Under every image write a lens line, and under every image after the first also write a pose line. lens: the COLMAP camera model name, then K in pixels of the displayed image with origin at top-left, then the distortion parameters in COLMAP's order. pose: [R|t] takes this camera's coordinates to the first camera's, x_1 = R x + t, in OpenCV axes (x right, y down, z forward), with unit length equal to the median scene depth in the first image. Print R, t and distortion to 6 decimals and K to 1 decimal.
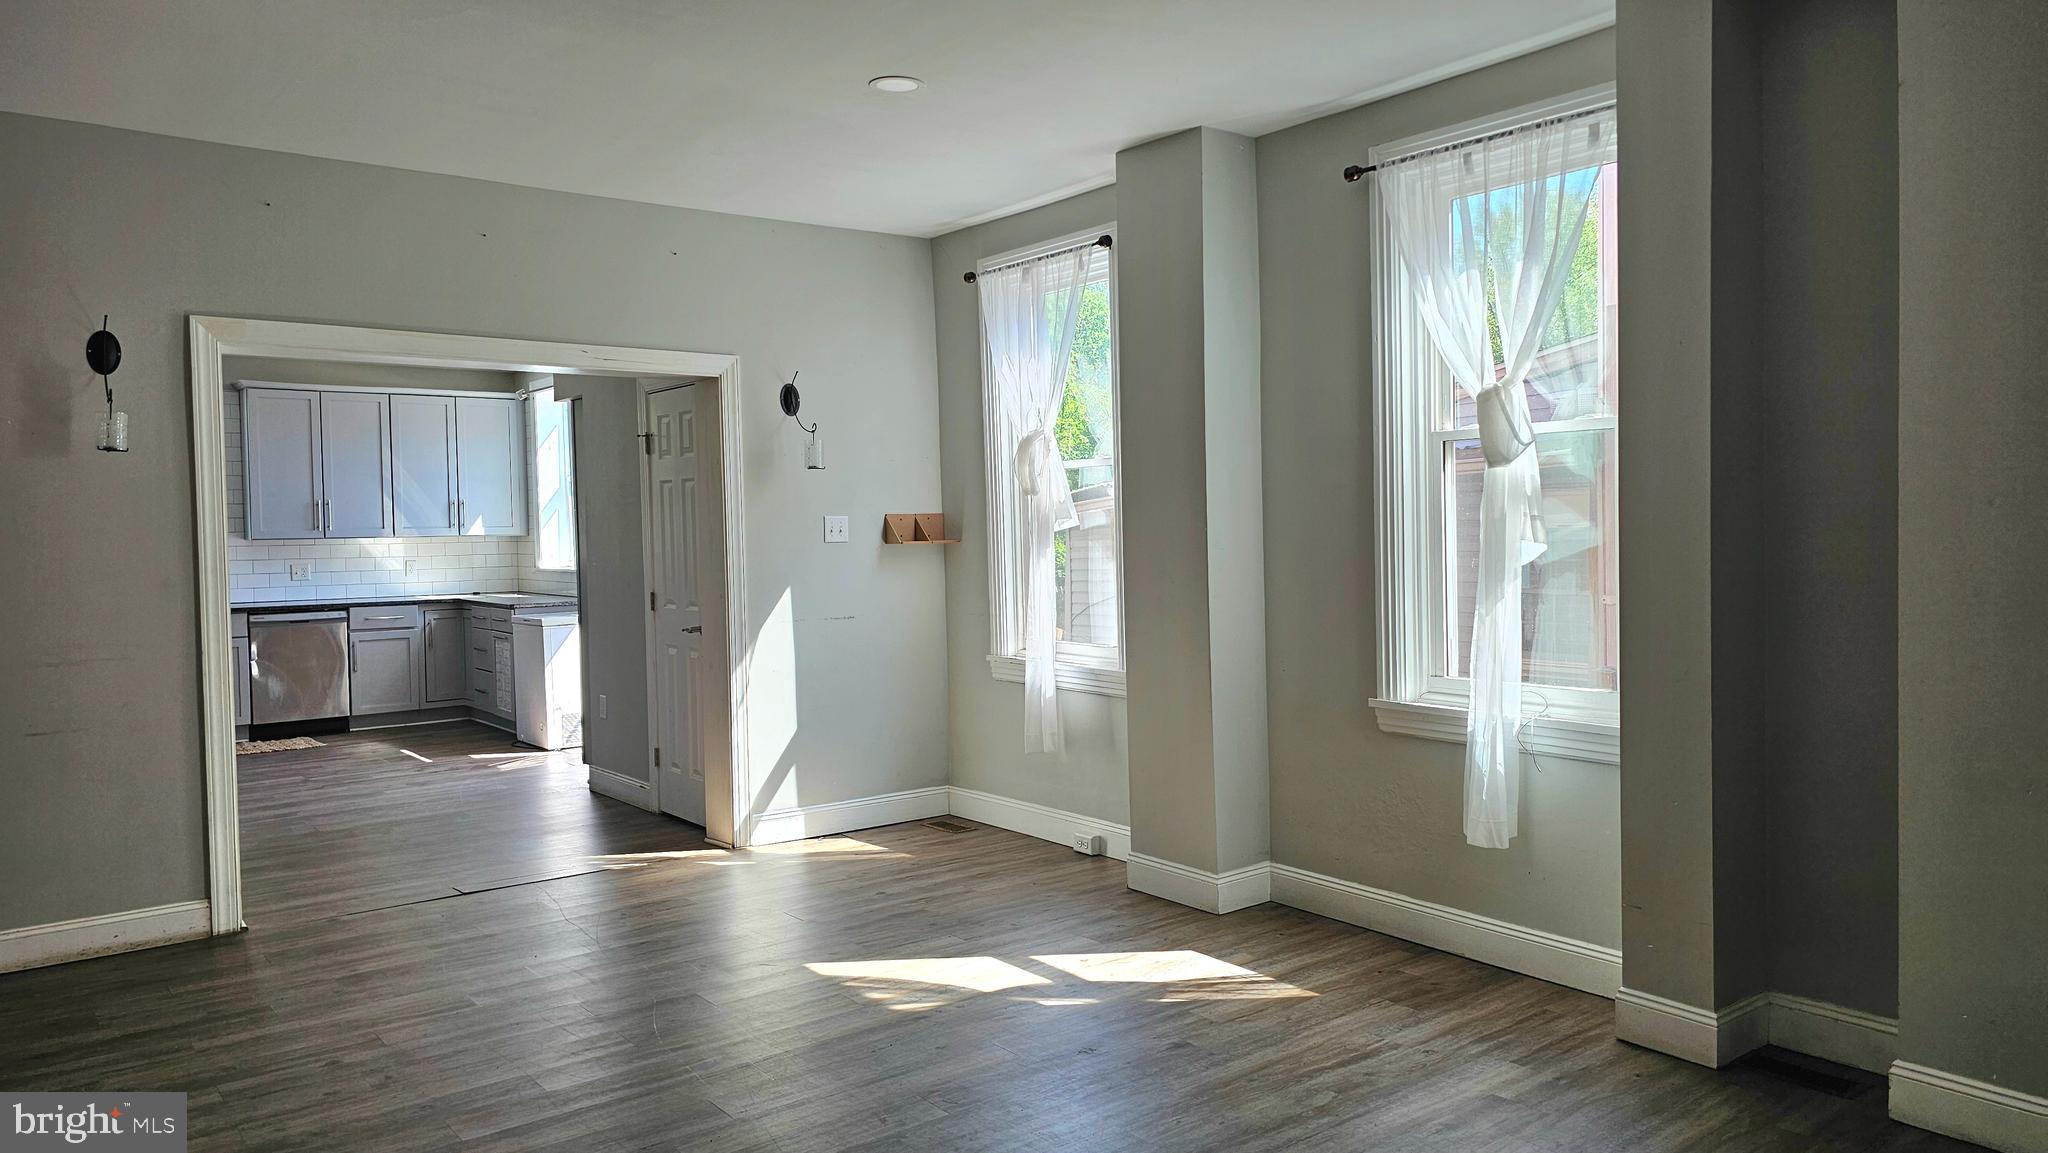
lens RADIAL K [[1372.6, 0, 1013.8], [0, 1372.6, 573.7], [0, 0, 1]] dist [0.079894, -0.074456]
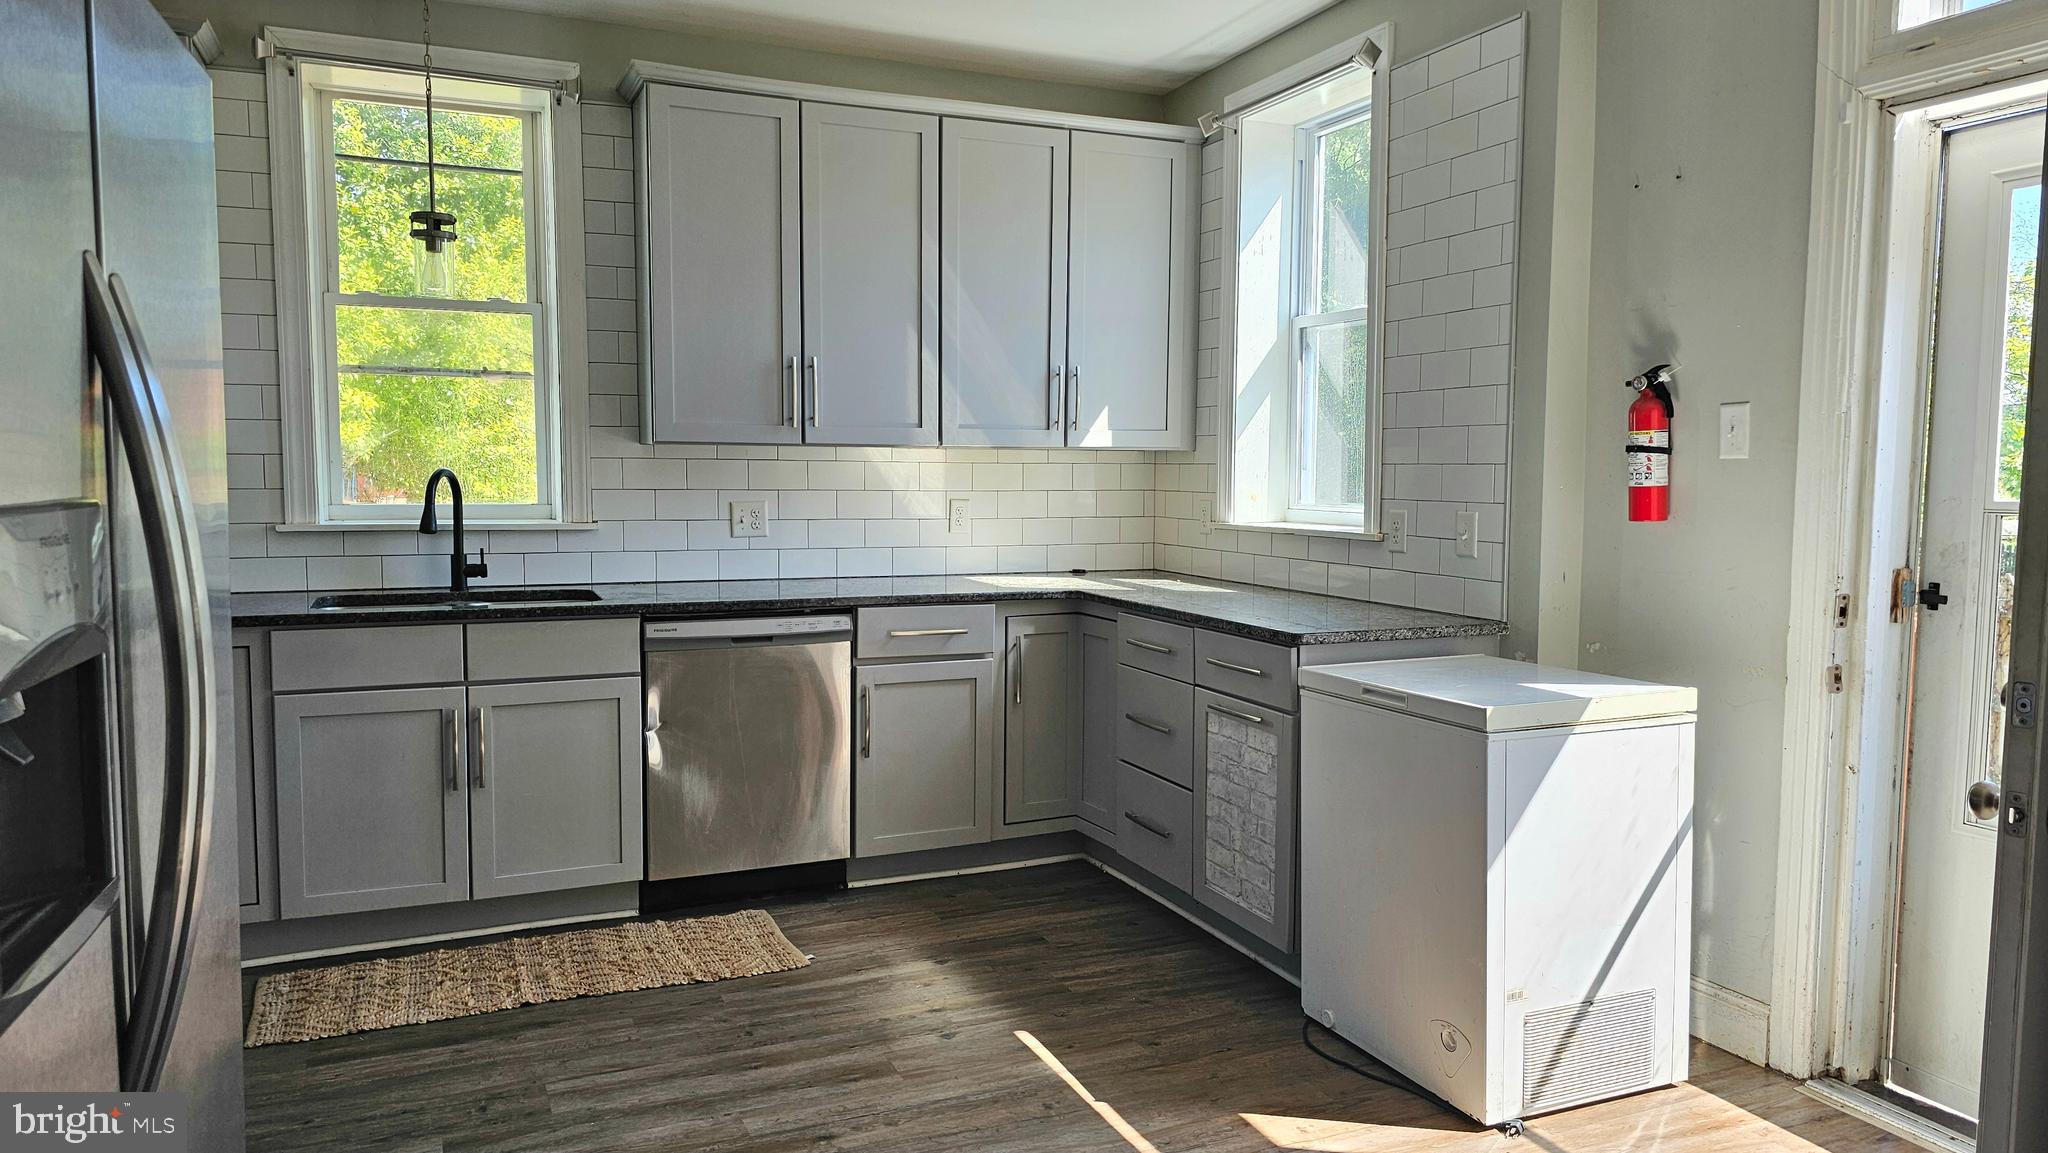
lens RADIAL K [[1372.6, 0, 1014.9], [0, 1372.6, 577.5], [0, 0, 1]] dist [0.079894, -0.074456]
pose [[0.969805, 0.040299, -0.240529, -0.325159], [-0.029021, 0.998315, 0.050247, -0.007347], [0.242149, -0.041750, 0.969340, 0.596862]]
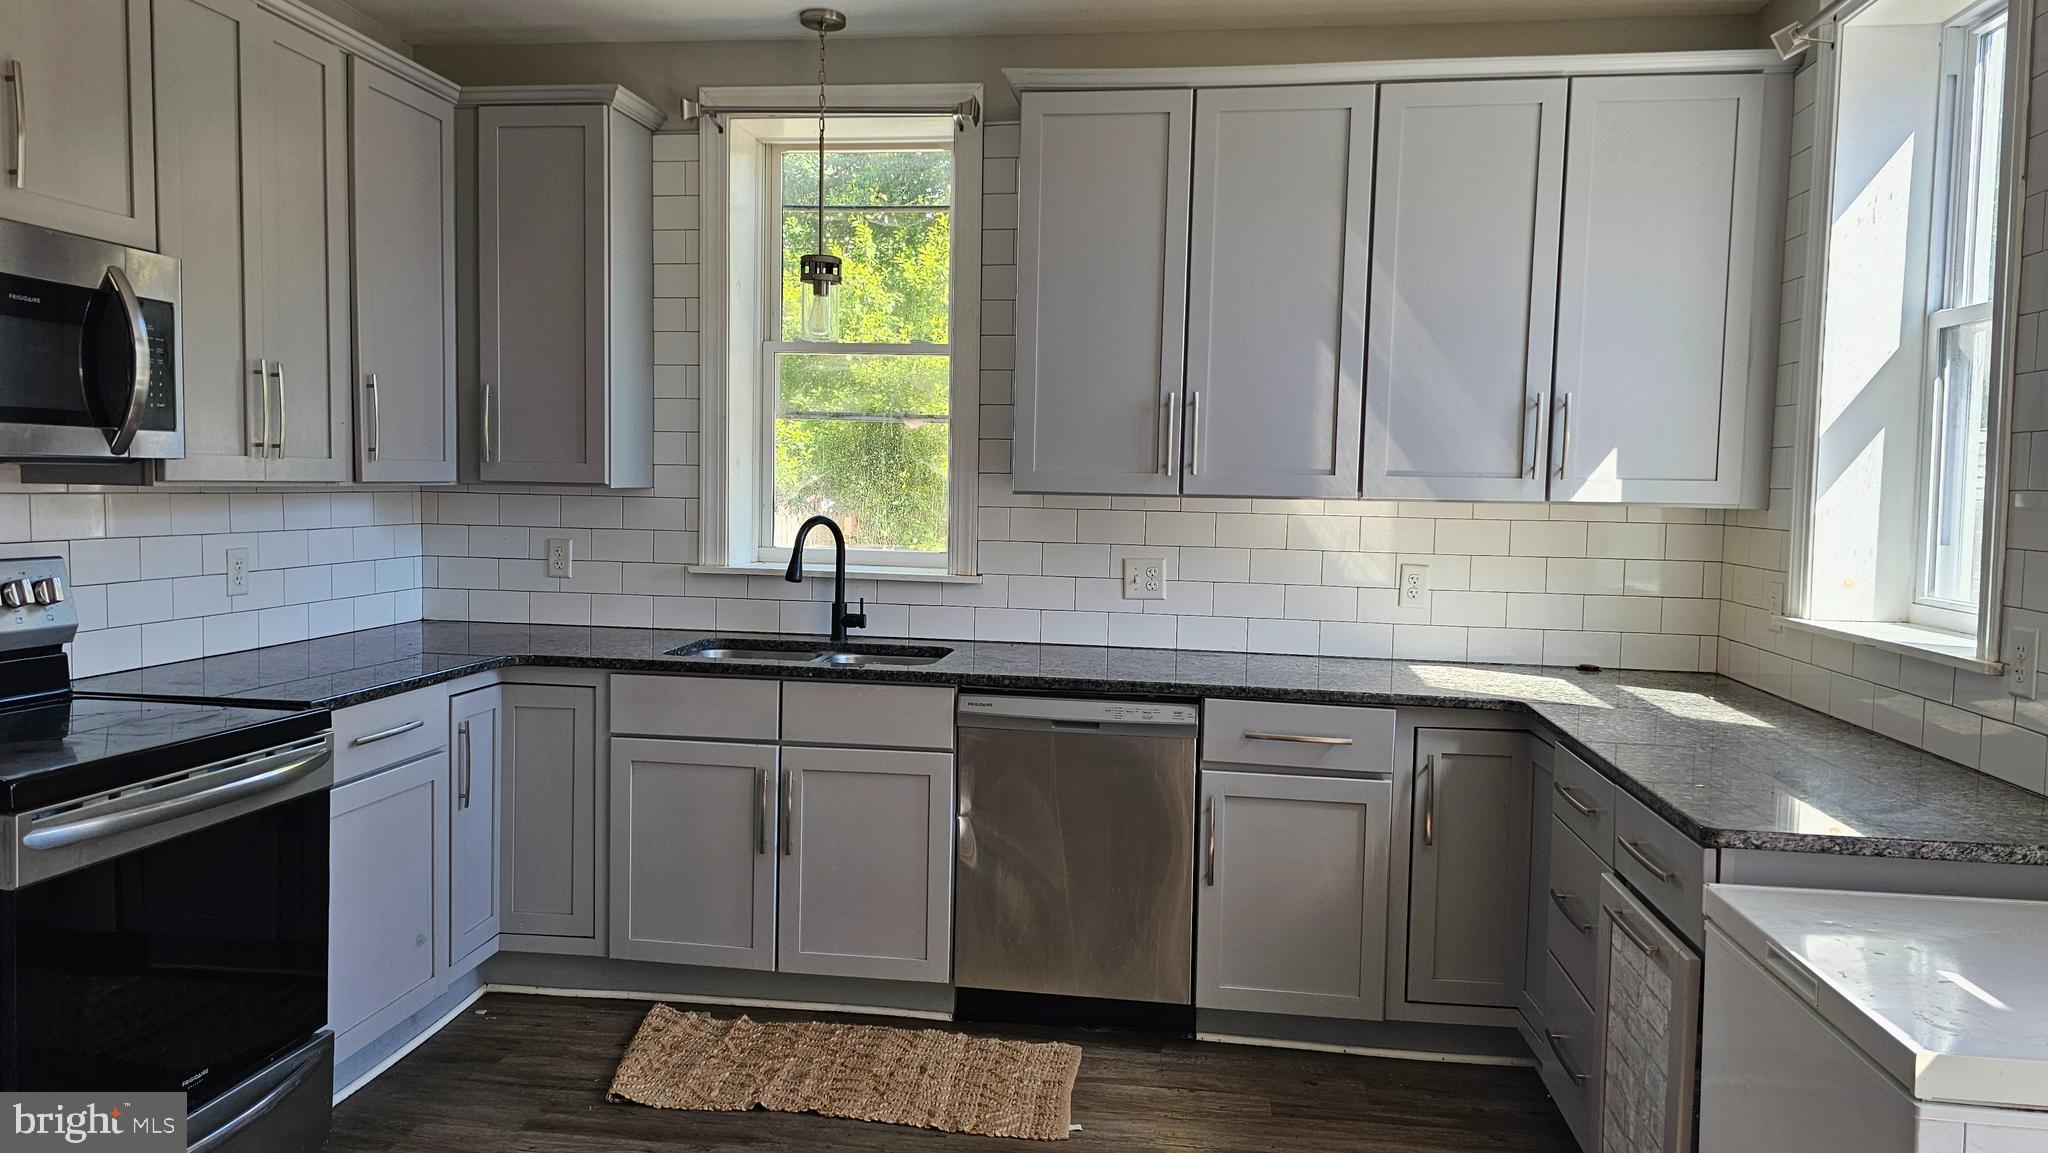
lens RADIAL K [[1372.6, 0, 1011.6], [0, 1372.6, 567.4], [0, 0, 1]] dist [0.079894, -0.074456]
pose [[0.702035, 0.075421, -0.708137, -0.267836], [-0.058754, 0.997120, 0.047952, -0.021290], [0.709715, 0.007942, 0.704445, 0.714363]]
